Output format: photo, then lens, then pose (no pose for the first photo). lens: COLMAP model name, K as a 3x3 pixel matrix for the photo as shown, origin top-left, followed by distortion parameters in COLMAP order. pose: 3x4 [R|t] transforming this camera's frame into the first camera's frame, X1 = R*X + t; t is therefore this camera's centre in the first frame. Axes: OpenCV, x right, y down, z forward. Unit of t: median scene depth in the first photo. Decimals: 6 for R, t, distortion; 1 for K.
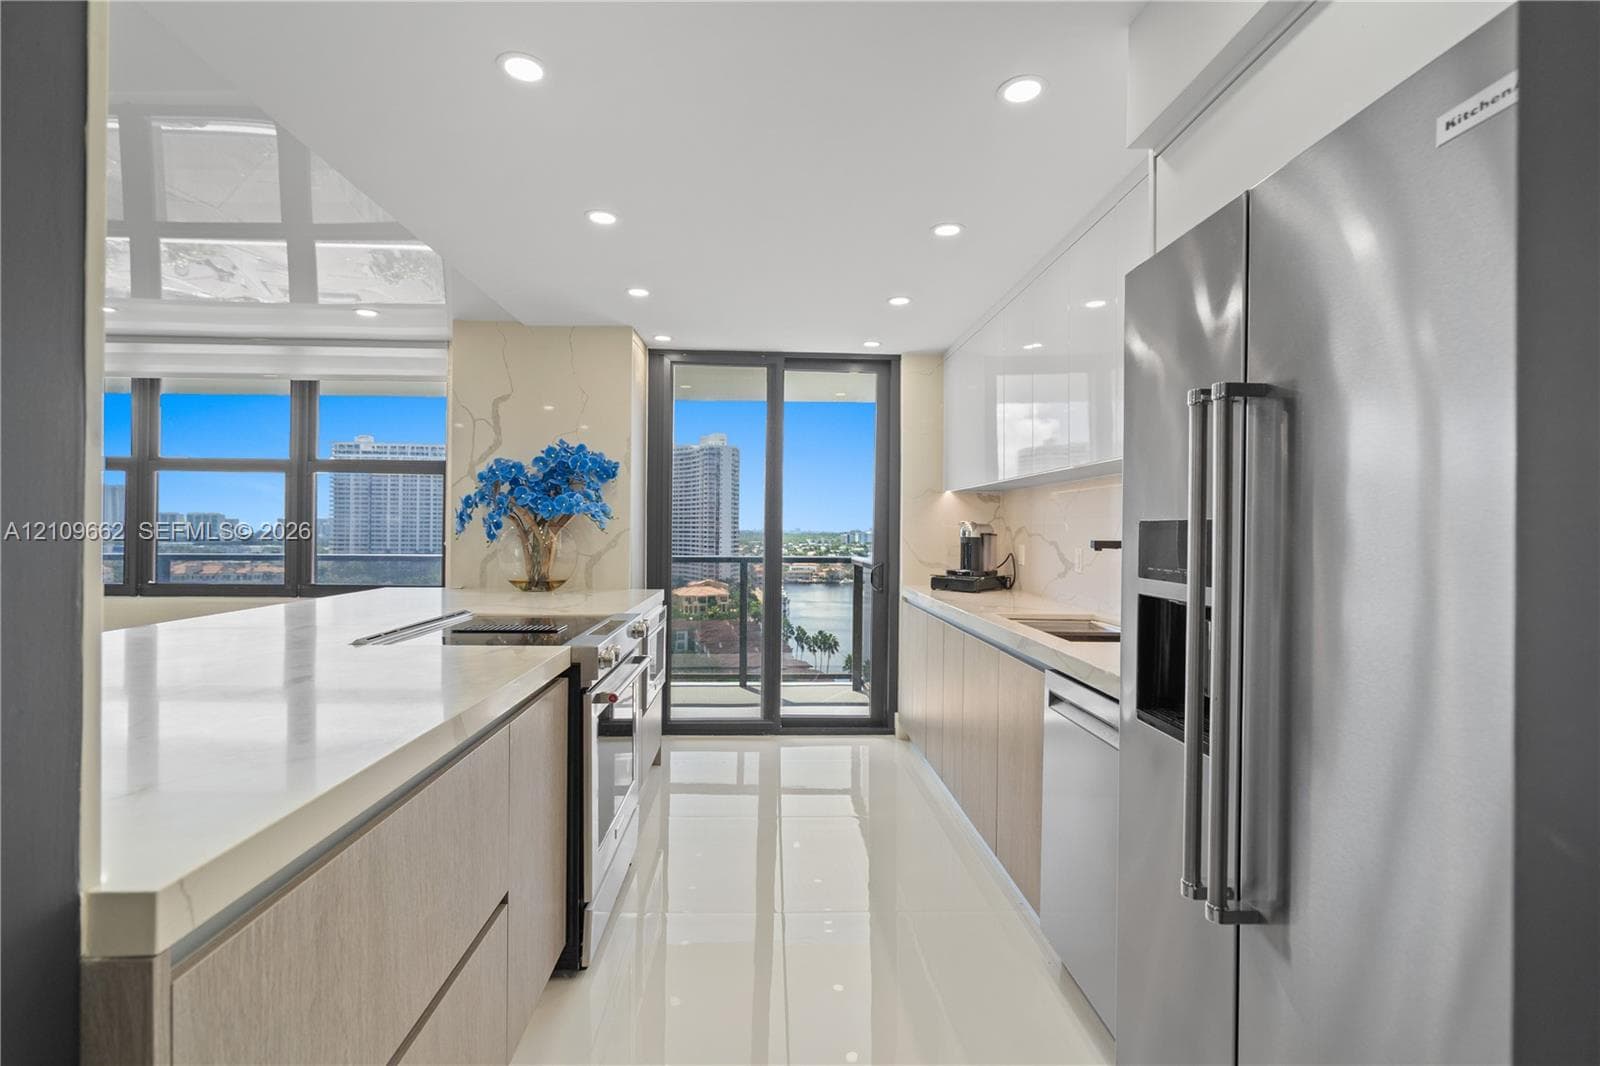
lens RADIAL K [[711.6, 0, 800.6], [0, 711.6, 527.9], [0, 0, 1]] dist [0.001079, 0.000373]
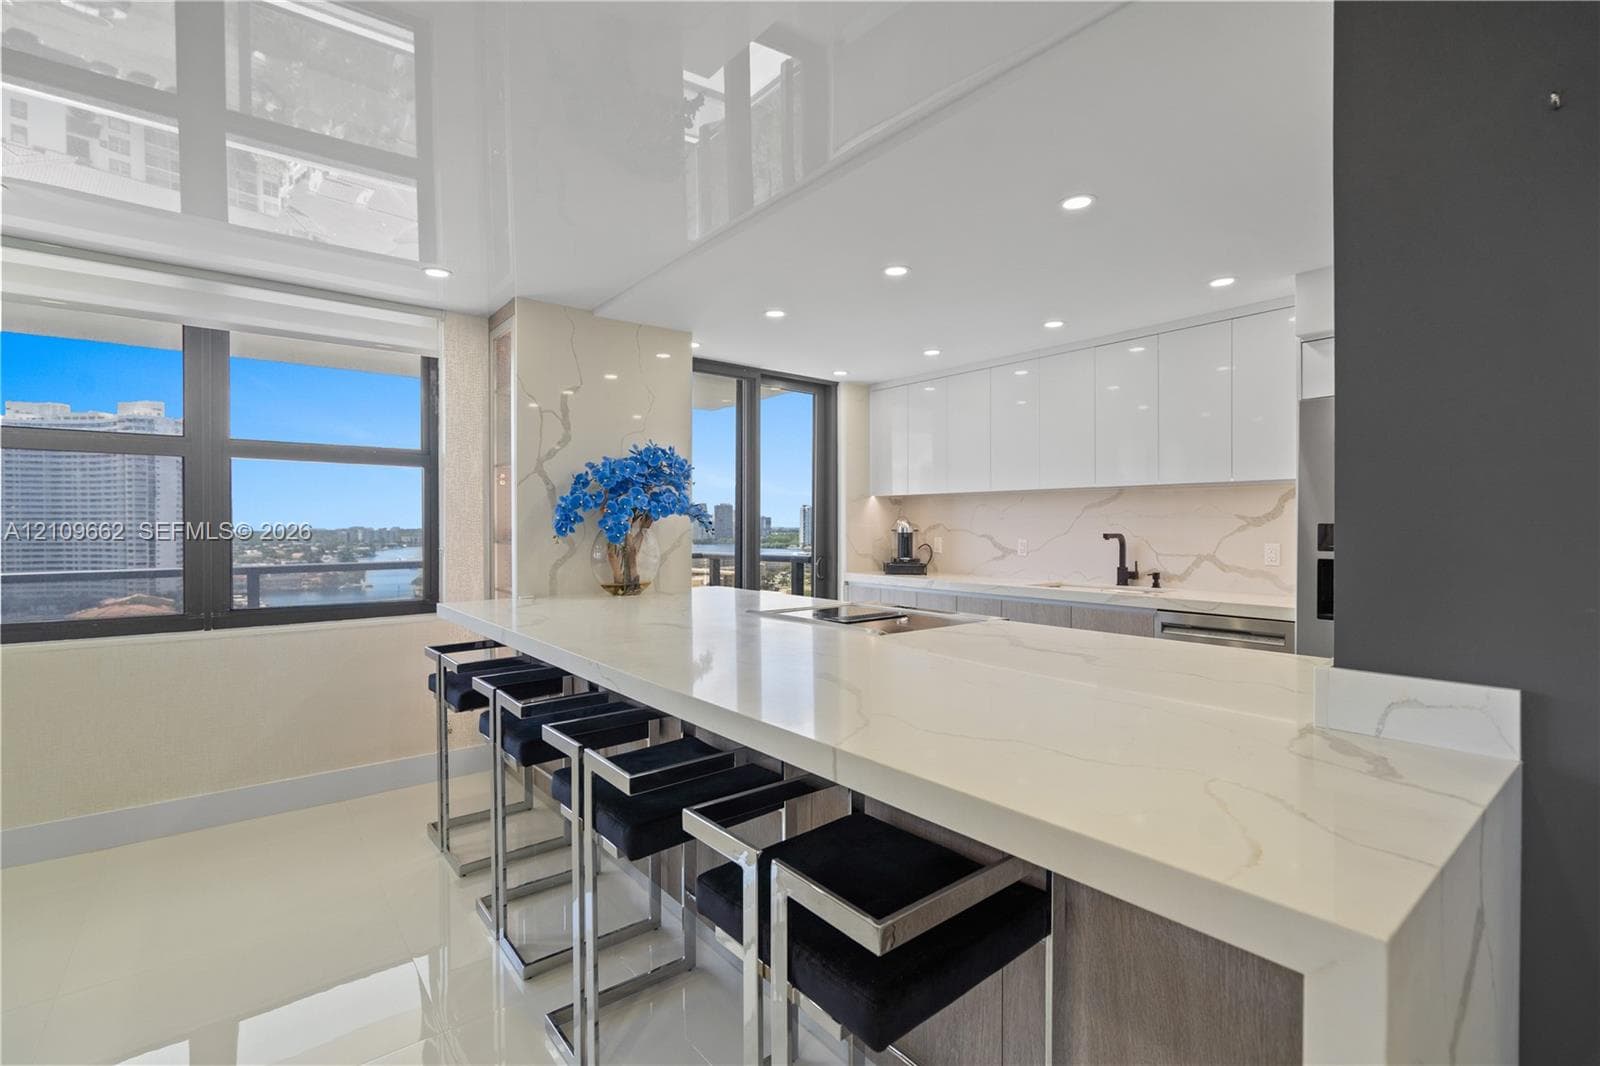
lens RADIAL K [[711.6, 0, 793.2], [0, 711.6, 536.2], [0, 0, 1]] dist [0.001079, 0.000373]
pose [[0.810692, -0.017888, 0.585199, -0.648687], [0.006589, 0.999749, 0.021432, -0.008998], [-0.585436, -0.013519, 0.810606, 0.066425]]
